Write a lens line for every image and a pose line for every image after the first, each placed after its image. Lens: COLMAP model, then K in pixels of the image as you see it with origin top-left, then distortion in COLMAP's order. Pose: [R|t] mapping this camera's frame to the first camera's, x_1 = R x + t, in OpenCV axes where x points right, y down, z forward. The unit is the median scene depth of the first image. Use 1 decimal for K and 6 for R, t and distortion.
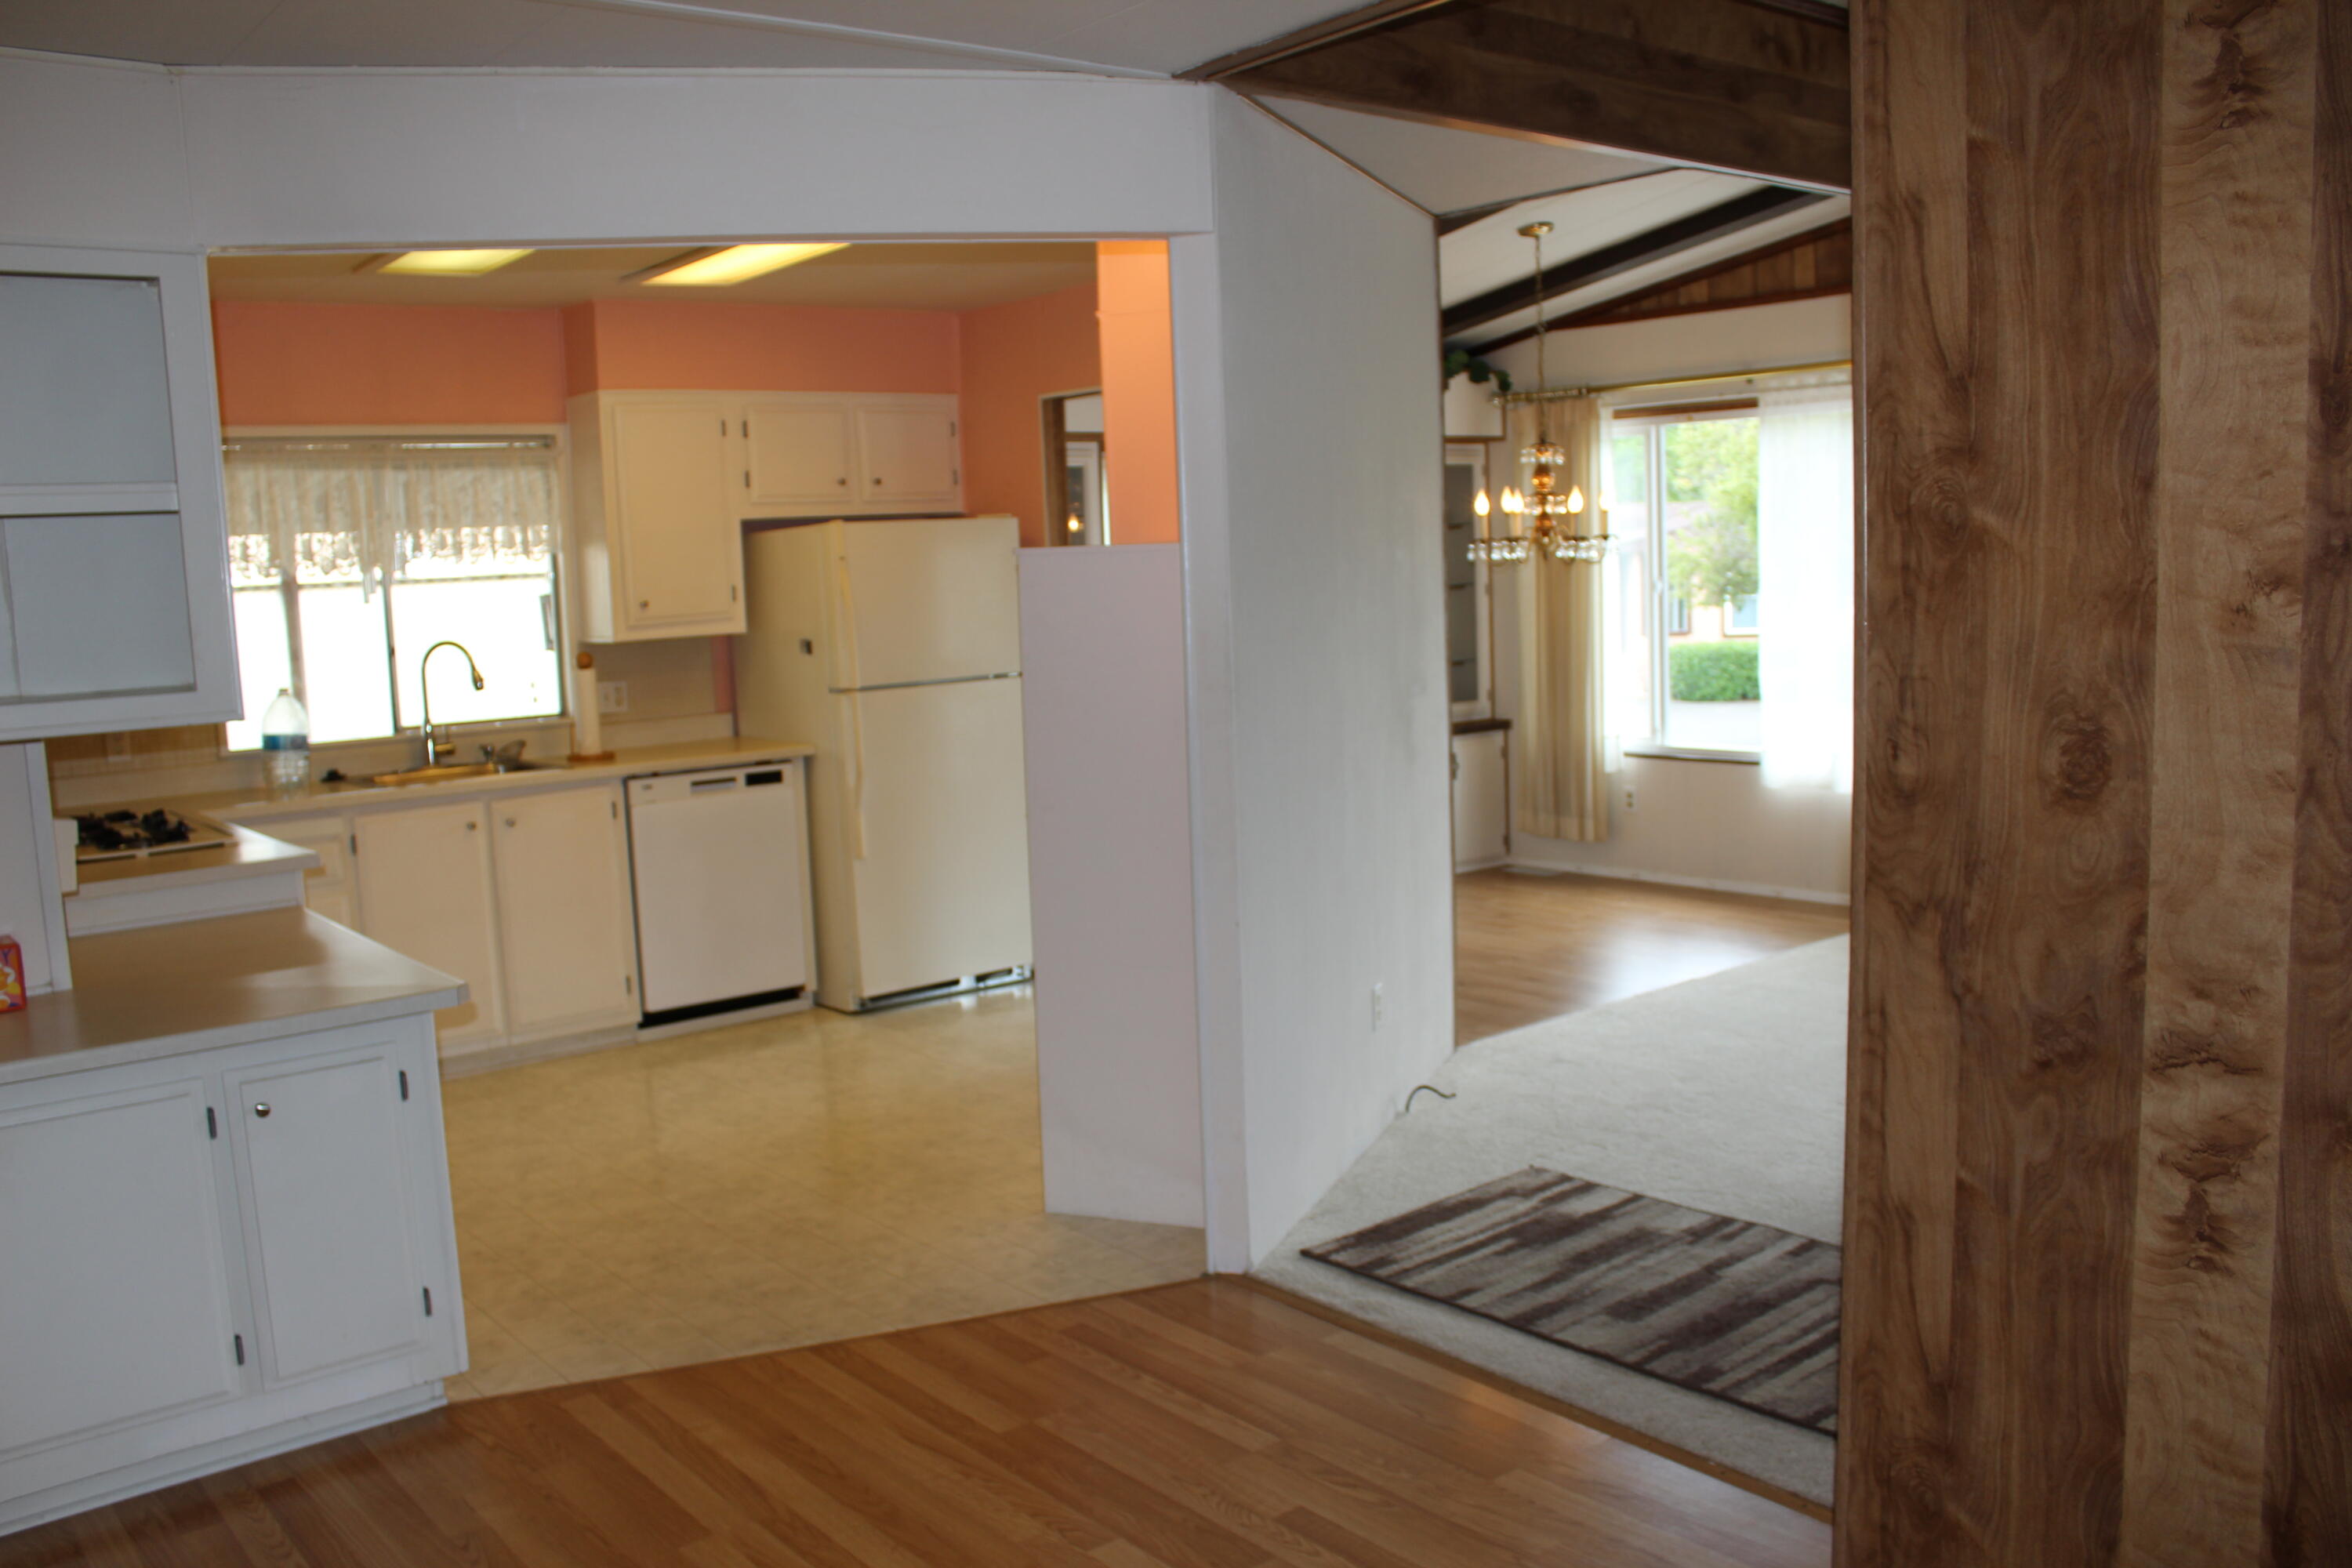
lens RADIAL K [[1956.2, 0, 1143.2], [0, 1956.2, 795.2], [0, 0, 1]] dist [-0.165472, 0.148034]
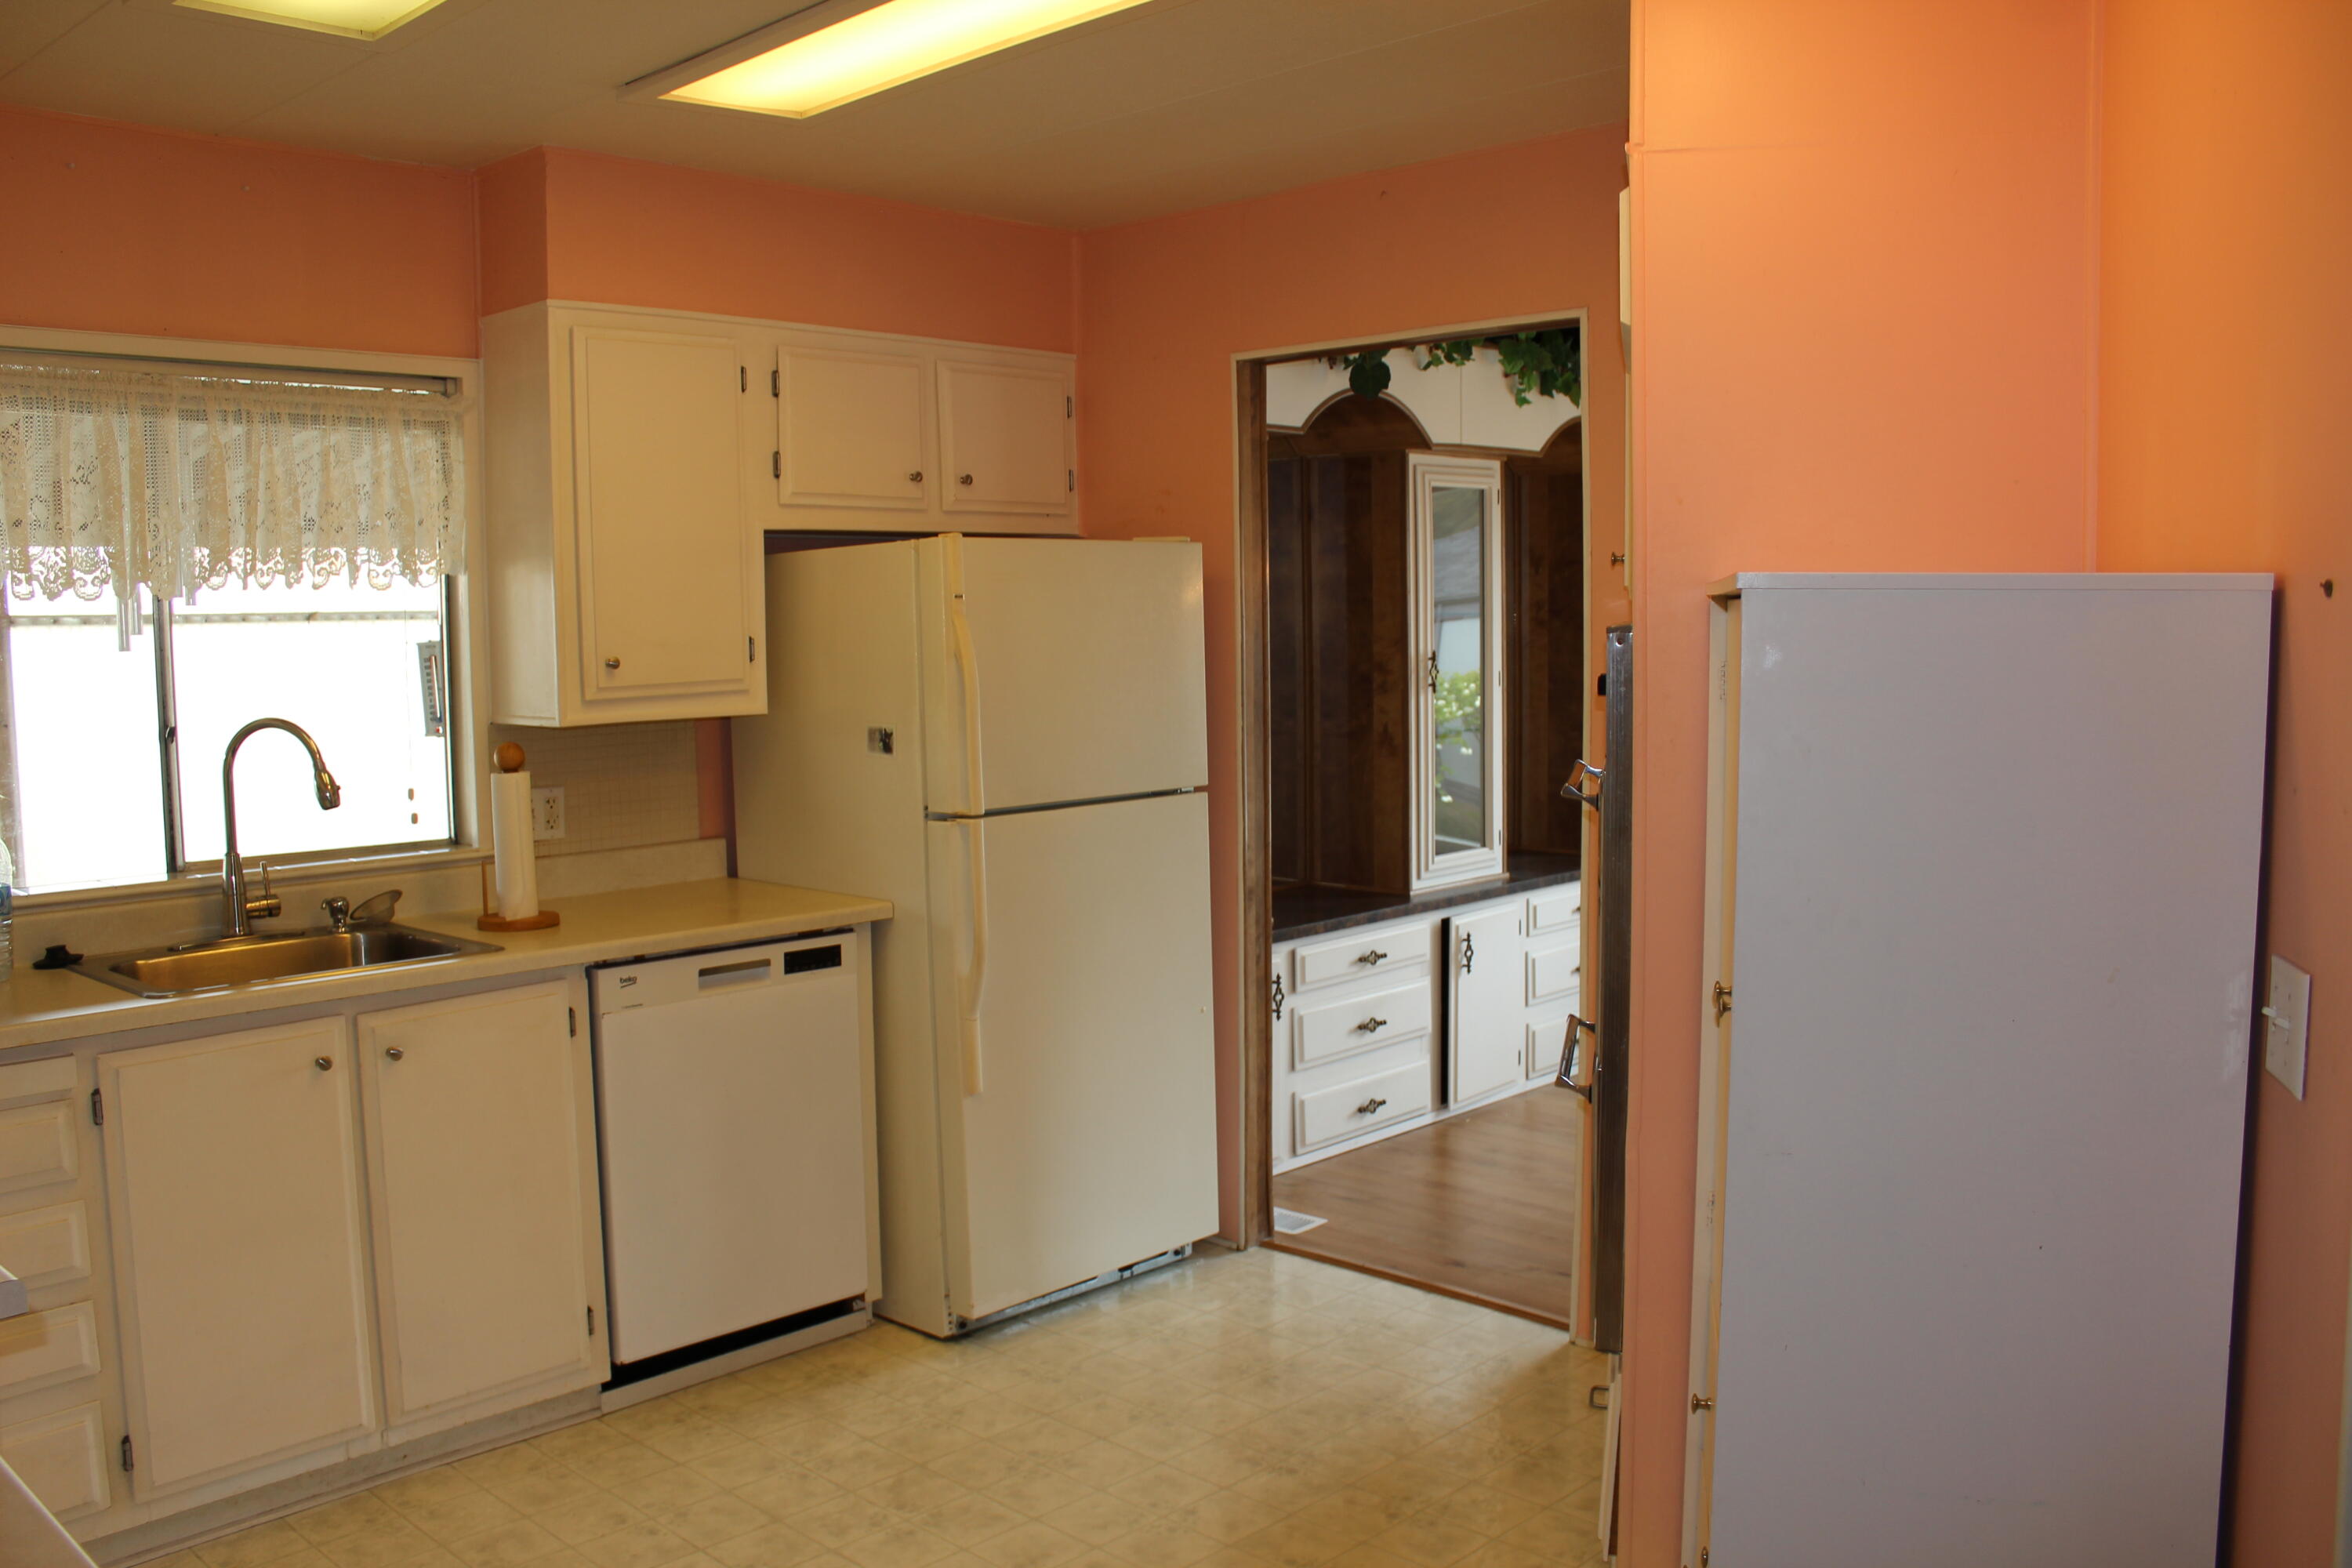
lens RADIAL K [[1956.2, 0, 1141.5], [0, 1956.2, 800.0], [0, 0, 1]] dist [-0.165472, 0.148034]
pose [[0.992459, 0.015467, 0.121597, -0.169833], [-0.011677, 0.999425, -0.031824, -0.040302], [-0.122019, 0.030164, 0.992069, 0.396299]]
